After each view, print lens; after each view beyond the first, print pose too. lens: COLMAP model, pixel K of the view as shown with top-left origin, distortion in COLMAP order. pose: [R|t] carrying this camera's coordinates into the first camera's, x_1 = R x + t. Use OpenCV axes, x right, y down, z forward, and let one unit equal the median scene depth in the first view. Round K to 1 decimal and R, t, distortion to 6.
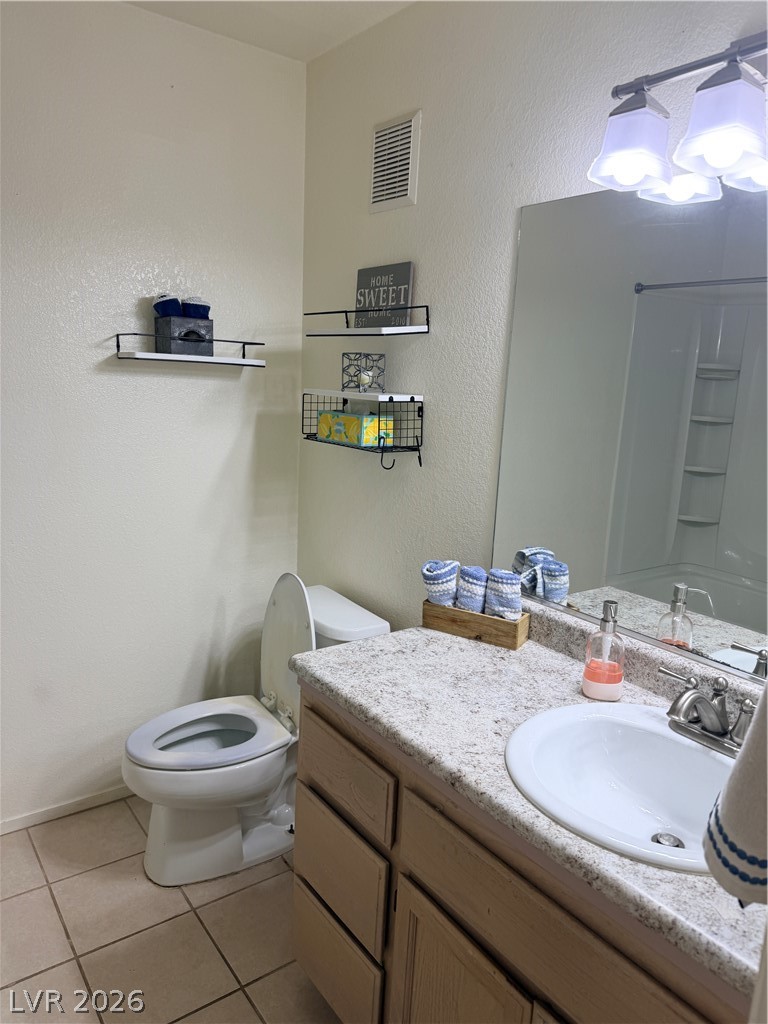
lens RADIAL K [[720.9, 0, 385.2], [0, 720.9, 514.6], [0, 0, 1]] dist [0.031064, 0.000246]
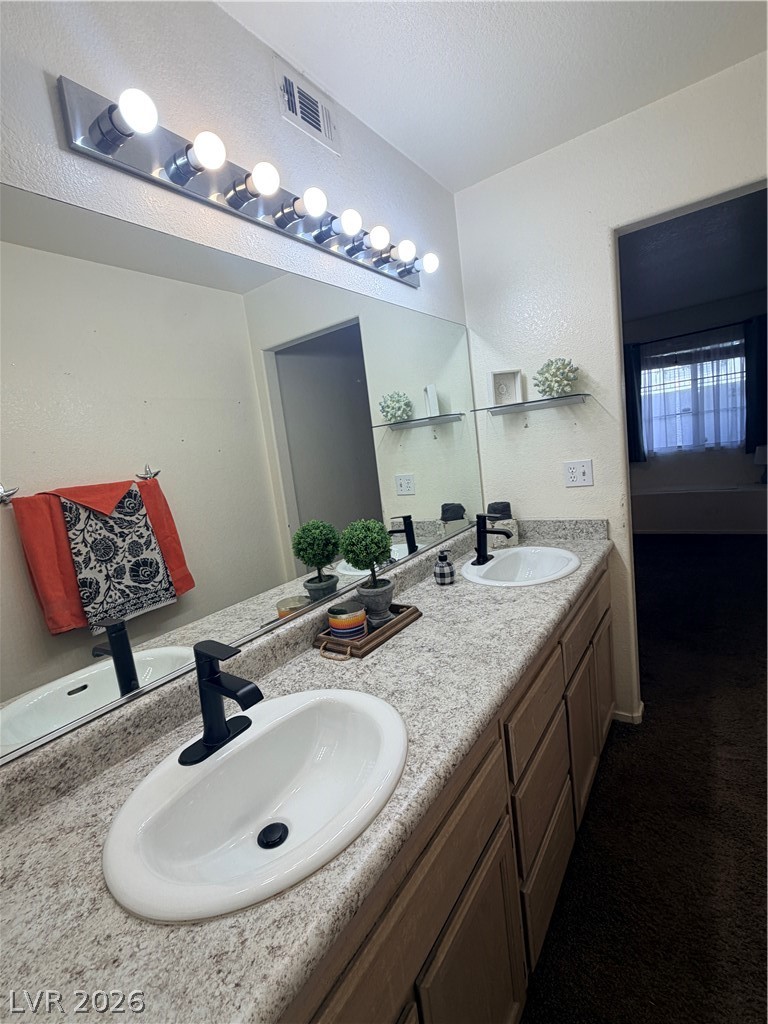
lens RADIAL K [[465.7, 0, 379.5], [0, 465.7, 513.2], [0, 0, 1]] dist [0.001512, -0.000931]
pose [[-0.320006, -0.144169, 0.936382, -0.459572], [0.295786, 0.923749, 0.243308, -0.156043], [-0.900059, 0.354829, -0.252962, 0.913339]]
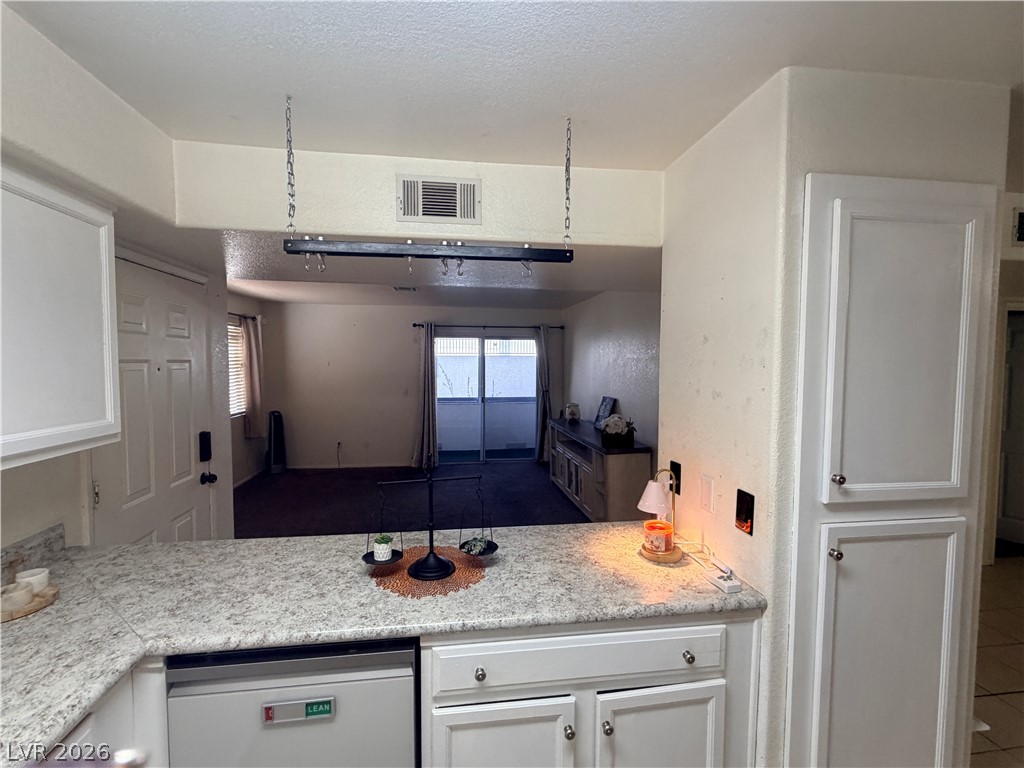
lens RADIAL K [[465.7, 0, 510.3], [0, 465.7, 385.5], [0, 0, 1]] dist [0.001512, -0.000931]
pose [[0.478820, -0.086725, 0.873619, -0.322656], [0.193608, 0.981040, -0.008726, -0.086532], [-0.856299, 0.173318, 0.486532, 0.356366]]
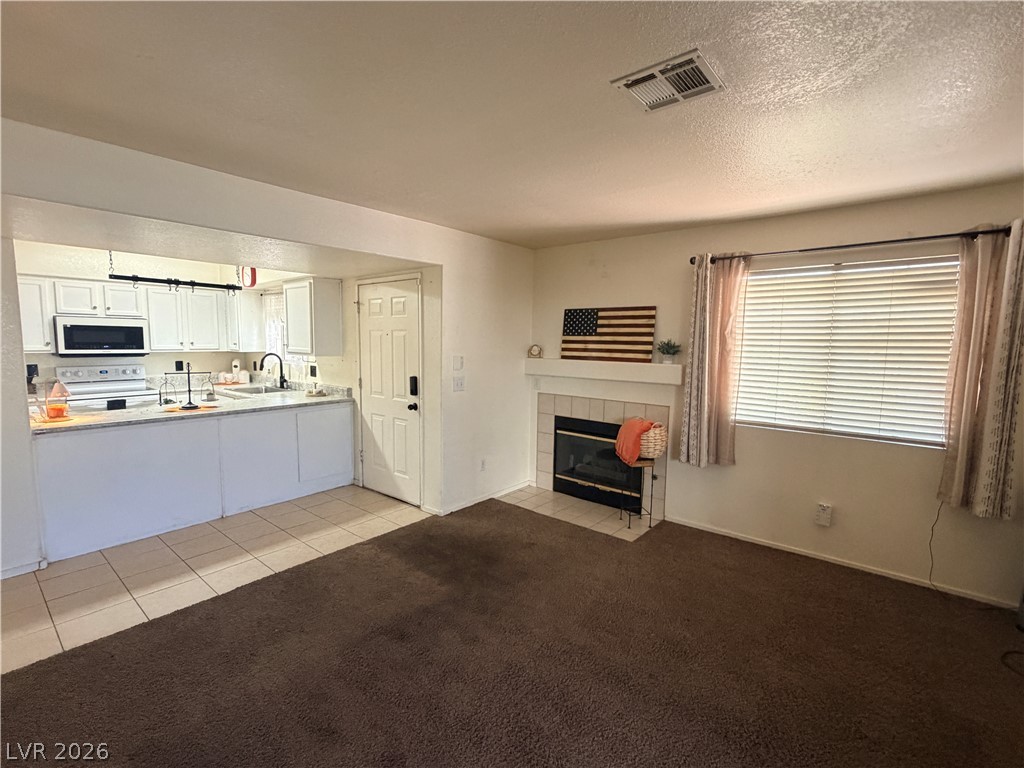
lens RADIAL K [[465.7, 0, 513.5], [0, 465.7, 385.0], [0, 0, 1]] dist [0.001512, -0.000931]
pose [[0.240191, 0.055342, -0.969147, 1.296688], [-0.198325, 0.980113, 0.006816, -0.151802], [0.950250, 0.190569, 0.246390, 1.122860]]
